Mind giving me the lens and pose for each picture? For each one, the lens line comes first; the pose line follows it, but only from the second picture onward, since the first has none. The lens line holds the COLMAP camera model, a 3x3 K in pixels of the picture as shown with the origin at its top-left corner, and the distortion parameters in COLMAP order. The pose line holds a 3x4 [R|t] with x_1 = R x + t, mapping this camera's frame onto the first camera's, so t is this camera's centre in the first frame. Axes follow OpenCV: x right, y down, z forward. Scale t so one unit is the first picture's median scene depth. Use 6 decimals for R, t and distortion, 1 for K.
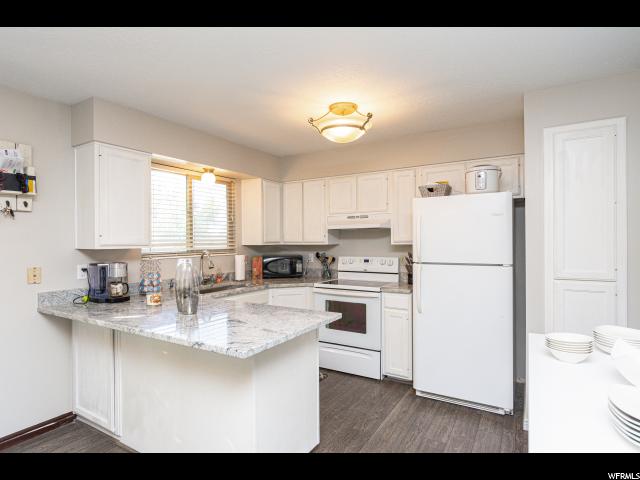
lens RADIAL K [[348.7, 0, 320.0], [0, 348.7, 240.0], [0, 0, 1]] dist [-0.001909, -0.000547]
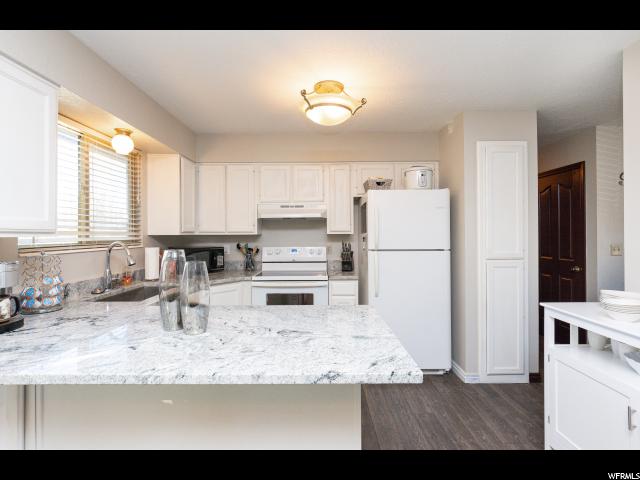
lens RADIAL K [[307.2, 0, 315.9], [0, 307.2, 231.2], [0, 0, 1]] dist [0.001534, 0.000132]
pose [[0.857319, 0.007680, 0.514728, -0.309460], [-0.001558, 0.999923, -0.012325, 0.016473], [-0.514783, 0.009764, 0.857265, 0.241862]]
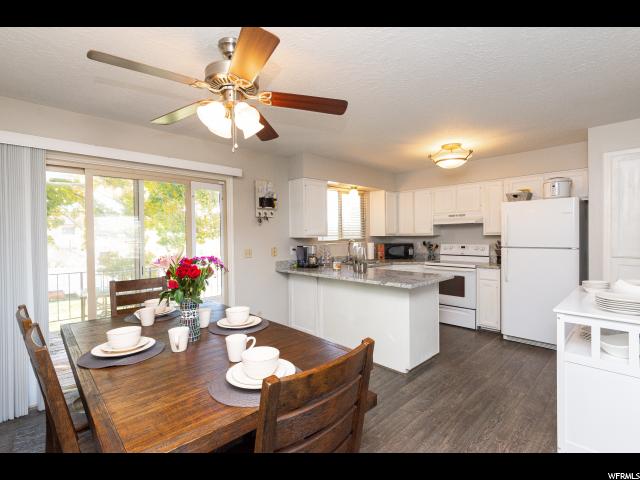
lens RADIAL K [[312.5, 0, 317.3], [0, 312.5, 237.9], [0, 0, 1]] dist [-0.001274, -0.000220]
pose [[0.964554, -0.001150, -0.263885, -0.111502], [0.004548, 0.999914, 0.012266, 0.006419], [0.263848, -0.013031, 0.964476, -0.393586]]
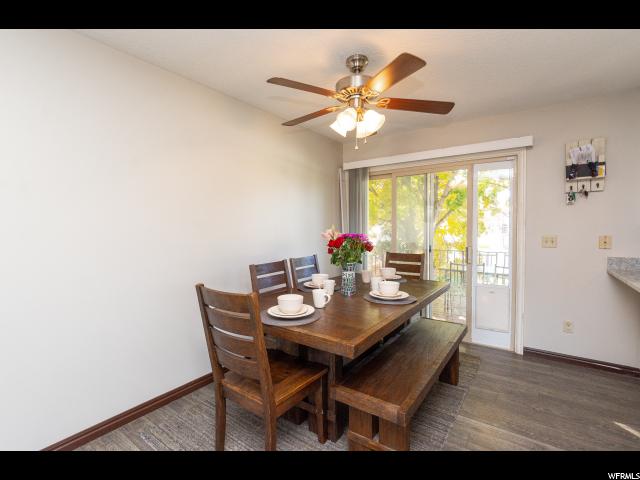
lens RADIAL K [[307.2, 0, 315.9], [0, 307.2, 231.2], [0, 0, 1]] dist [0.001534, 0.000132]
pose [[-0.087387, 0.023655, -0.995894, 0.249874], [0.010898, 0.999681, 0.022789, 0.018665], [0.996115, -0.008862, -0.087617, 0.052662]]
